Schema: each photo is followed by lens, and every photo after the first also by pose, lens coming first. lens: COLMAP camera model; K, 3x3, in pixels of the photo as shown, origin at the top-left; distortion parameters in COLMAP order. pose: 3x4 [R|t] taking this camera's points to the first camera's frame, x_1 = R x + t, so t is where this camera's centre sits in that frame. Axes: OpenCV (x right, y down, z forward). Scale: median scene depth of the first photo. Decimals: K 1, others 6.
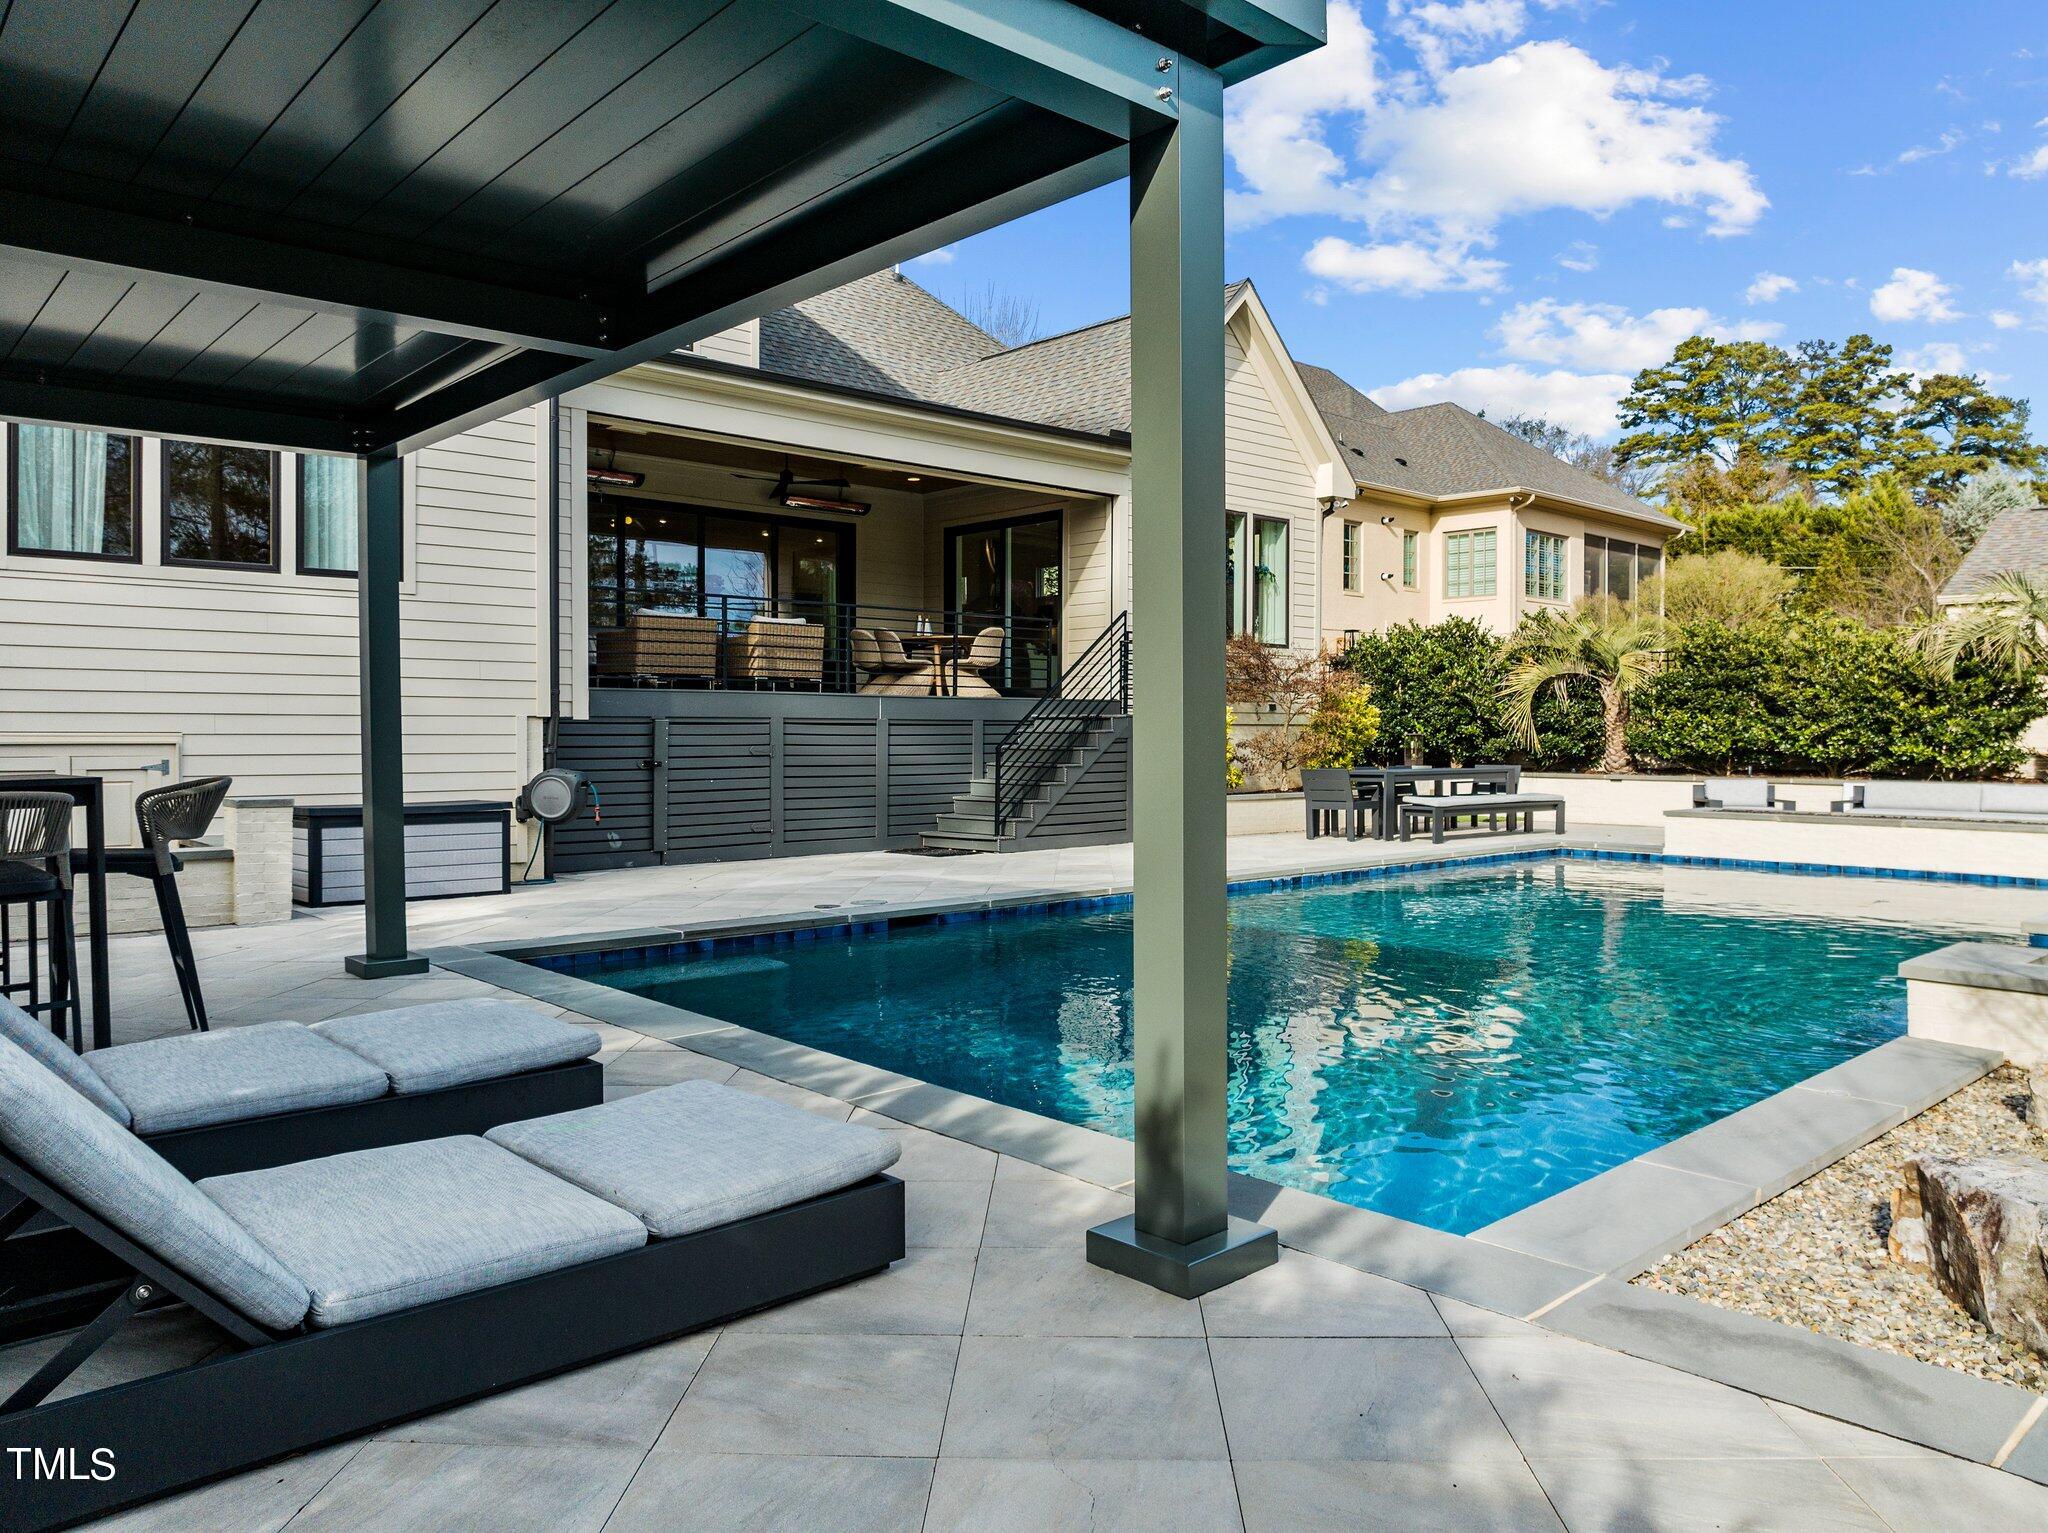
lens RADIAL K [[1426.6, 0, 1024.0], [0, 1426.6, 766.5], [0, 0, 1]] dist [-0.043227, -0.000183]
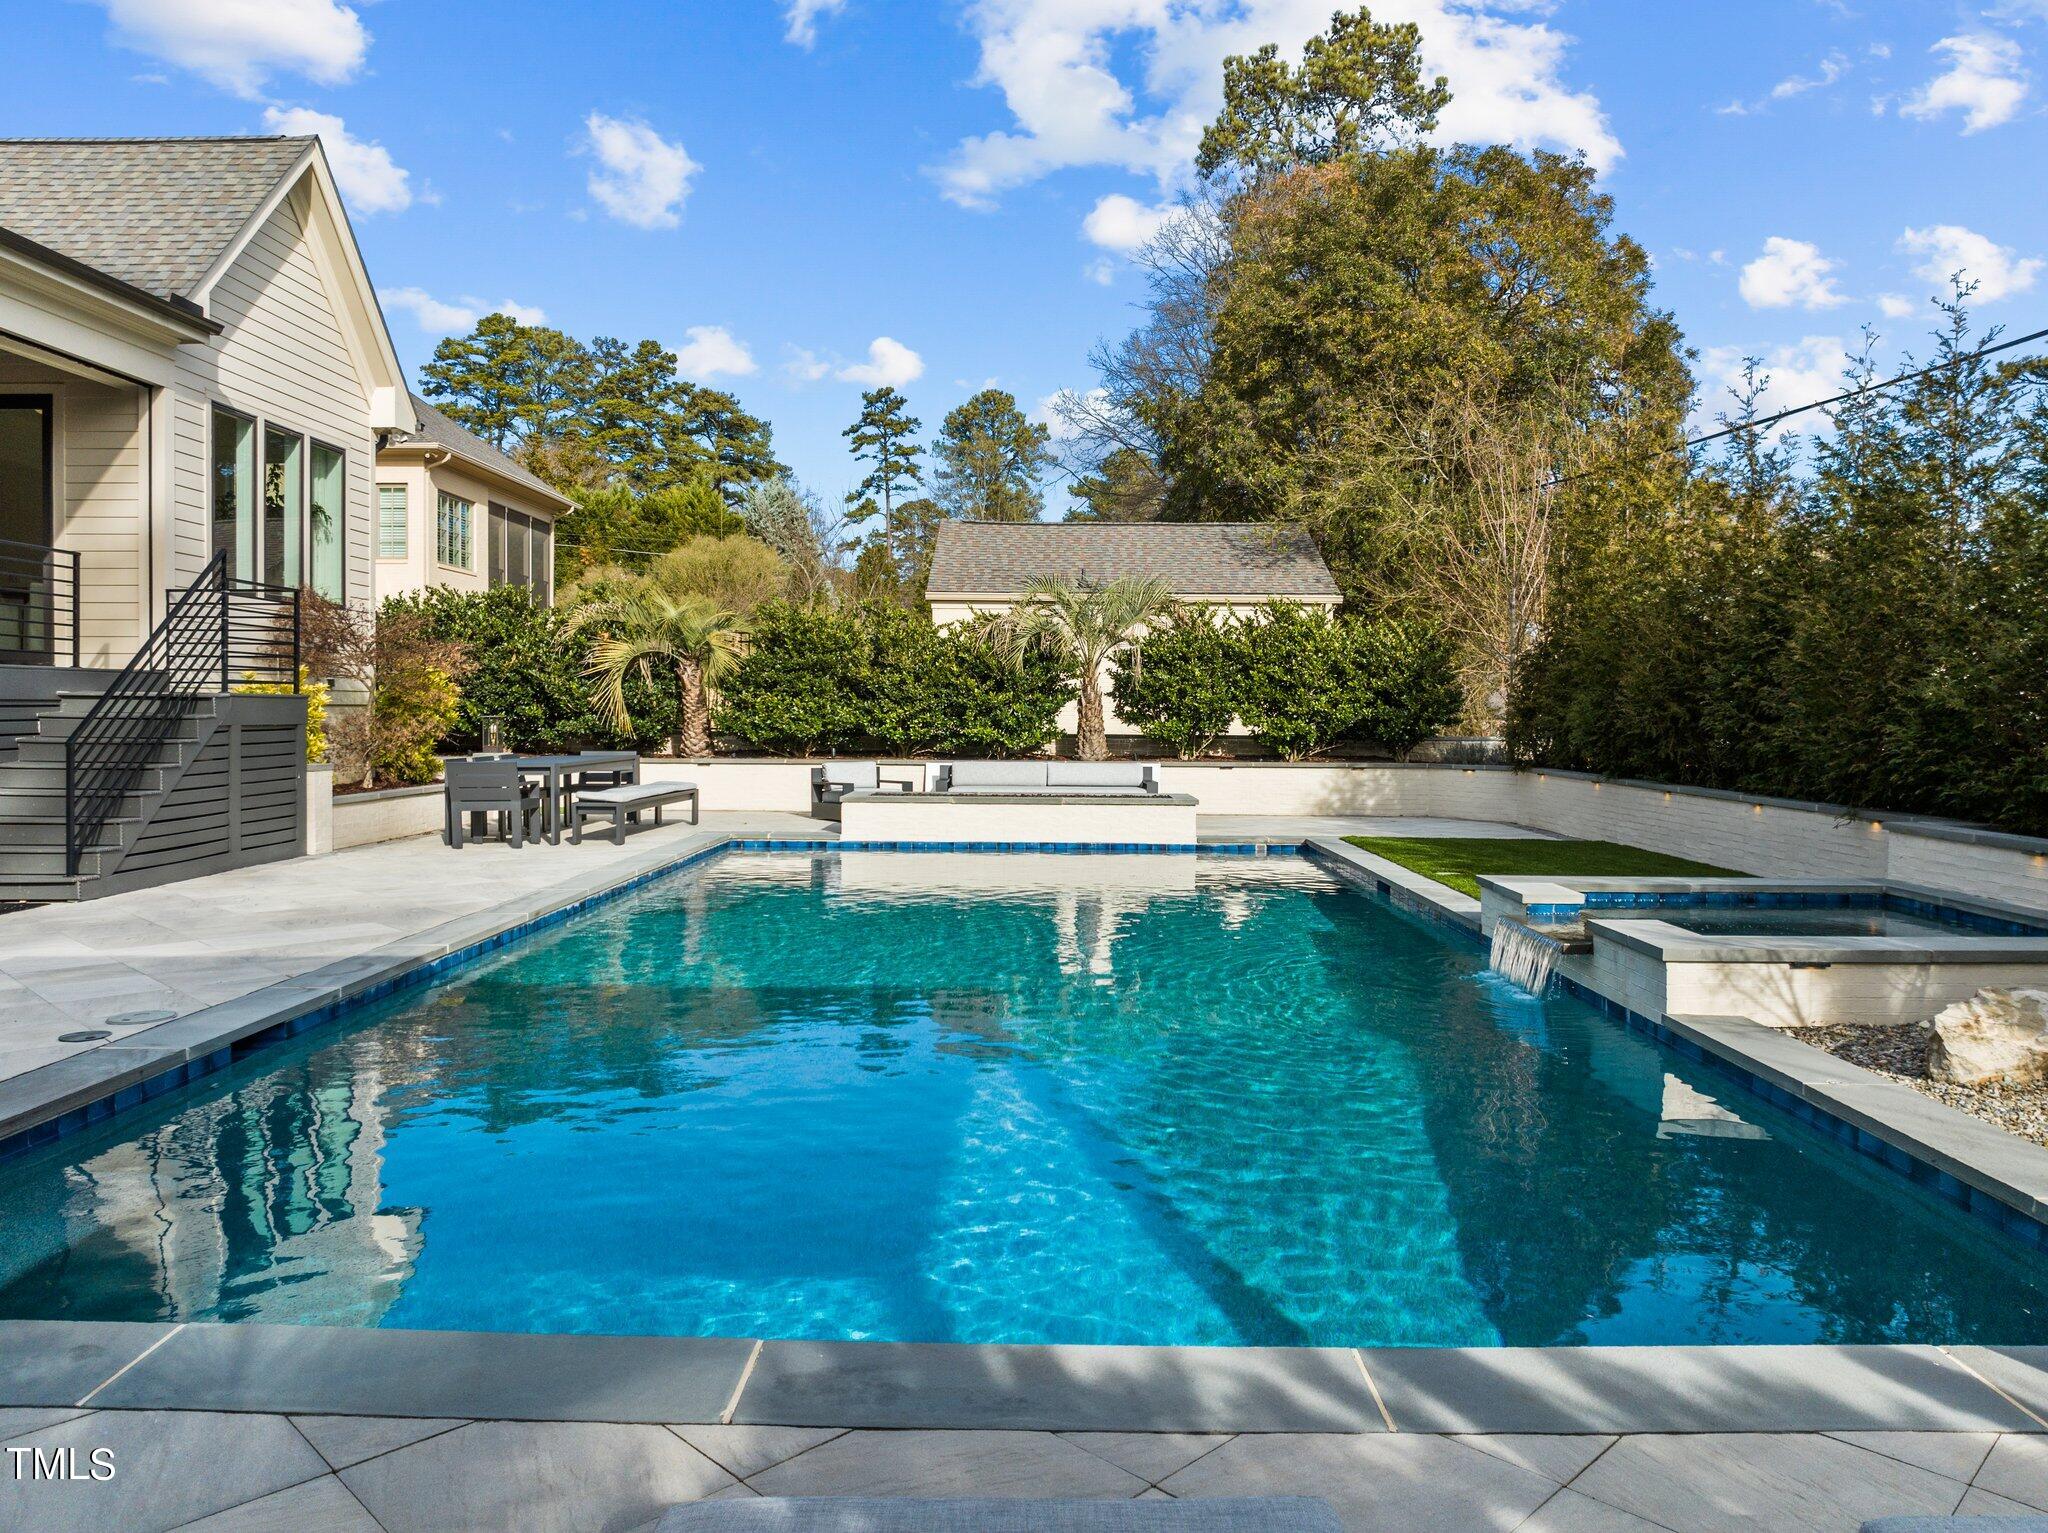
lens RADIAL K [[1443.4, 0, 1024.0], [0, 1443.4, 766.5], [0, 0, 1]] dist [-0.049429, -0.001681]
pose [[0.680576, -0.024767, 0.732259, -0.147023], [0.011287, 0.999664, 0.023321, -0.009120], [-0.732590, -0.007607, 0.680627, 0.172152]]
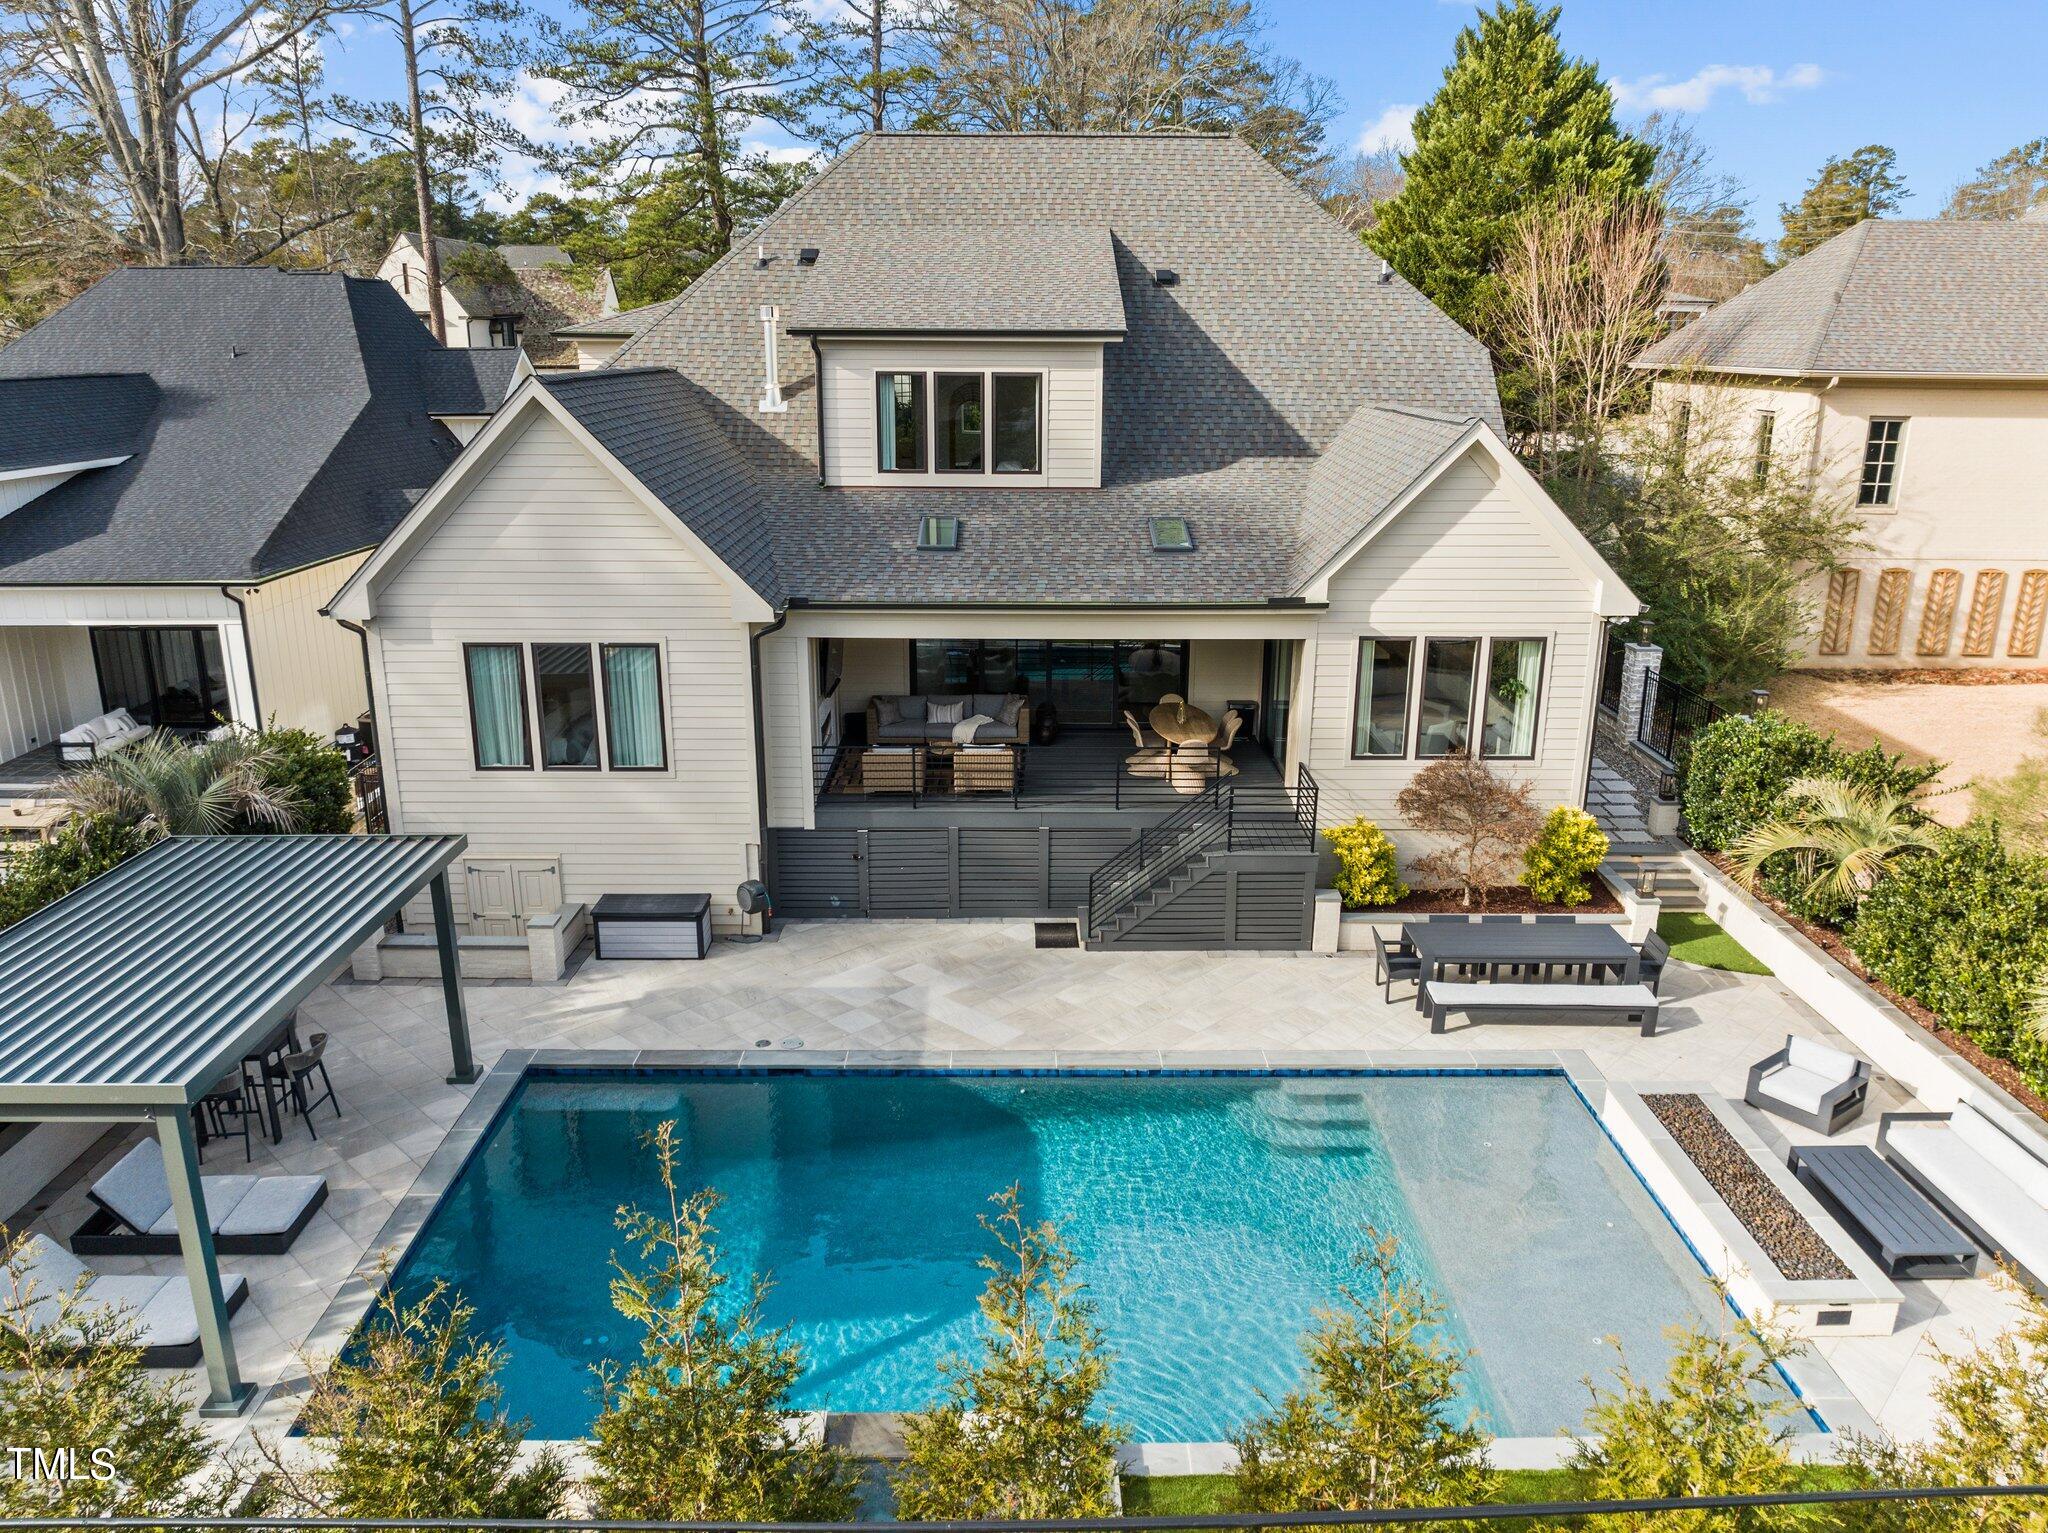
lens RADIAL K [[1430.7, 0, 1024.0], [0, 1430.7, 766.5], [0, 0, 1]] dist [-0.001659, -0.000206]
pose [[0.739197, 0.192221, -0.645476, 0.575718], [-0.015556, 0.963023, 0.268971, -0.348075], [0.673310, -0.188782, 0.714853, 0.021471]]
